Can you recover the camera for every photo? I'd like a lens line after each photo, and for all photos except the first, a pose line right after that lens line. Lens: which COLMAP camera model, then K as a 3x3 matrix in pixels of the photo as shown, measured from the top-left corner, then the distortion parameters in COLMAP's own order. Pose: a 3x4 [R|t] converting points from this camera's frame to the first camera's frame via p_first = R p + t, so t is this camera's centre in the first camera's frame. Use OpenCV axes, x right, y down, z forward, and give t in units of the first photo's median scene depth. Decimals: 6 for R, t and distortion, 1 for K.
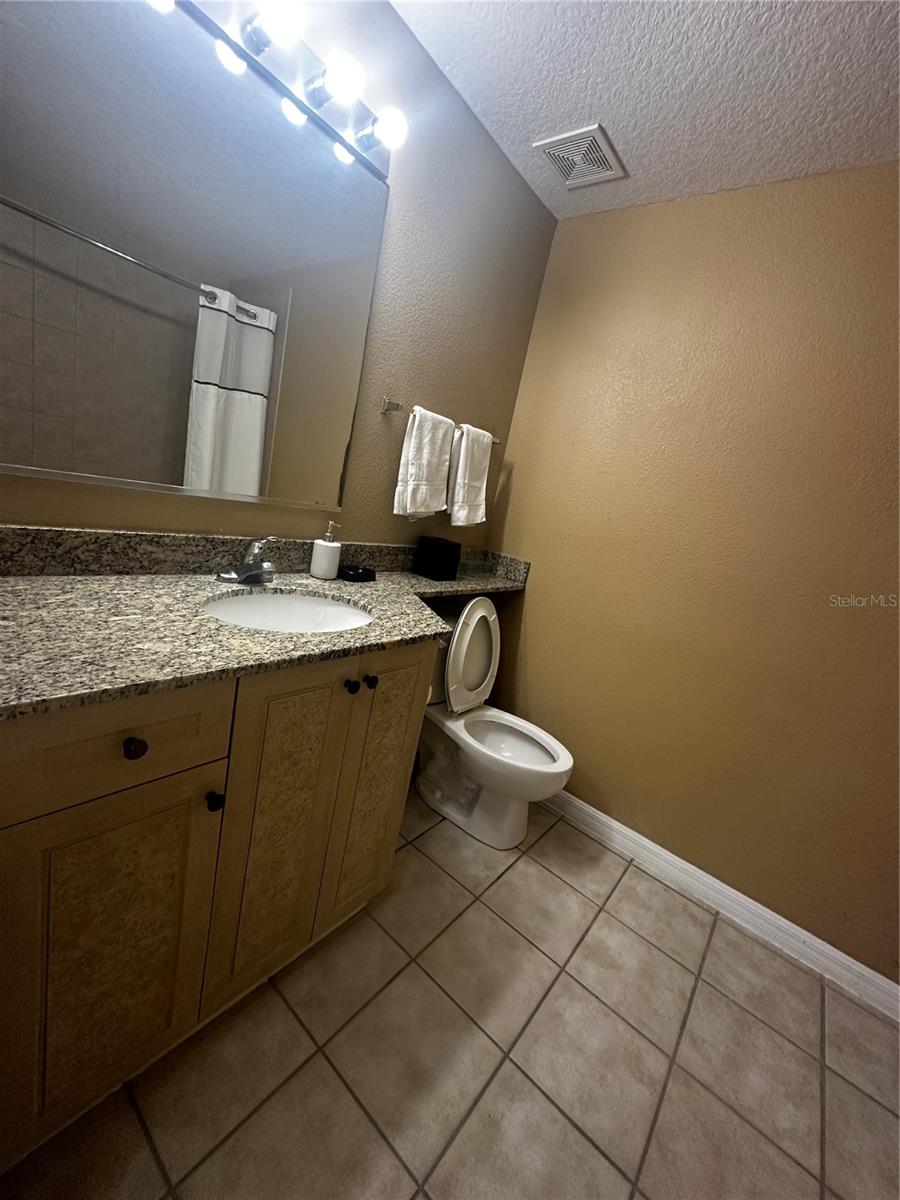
lens RADIAL K [[479.7, 0, 441.8], [0, 479.7, 598.2], [0, 0, 1]] dist [0.000137, -0.000335]
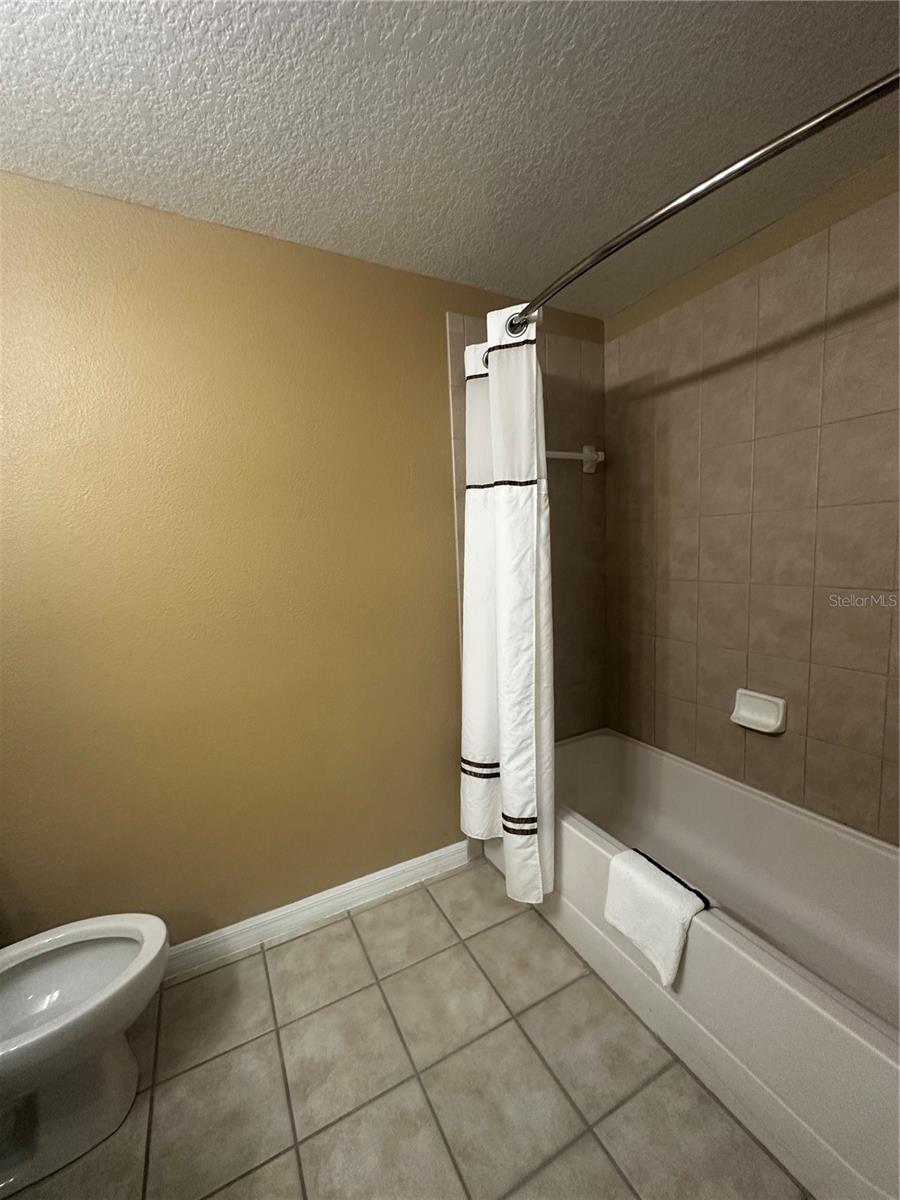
lens RADIAL K [[479.7, 0, 450.5], [0, 479.7, 599.0], [0, 0, 1]] dist [0.000137, -0.000335]
pose [[0.370253, -0.312518, 0.874783, -0.061841], [0.326091, 0.925506, 0.192620, -0.130165], [-0.869815, 0.213940, 0.444581, 0.189058]]
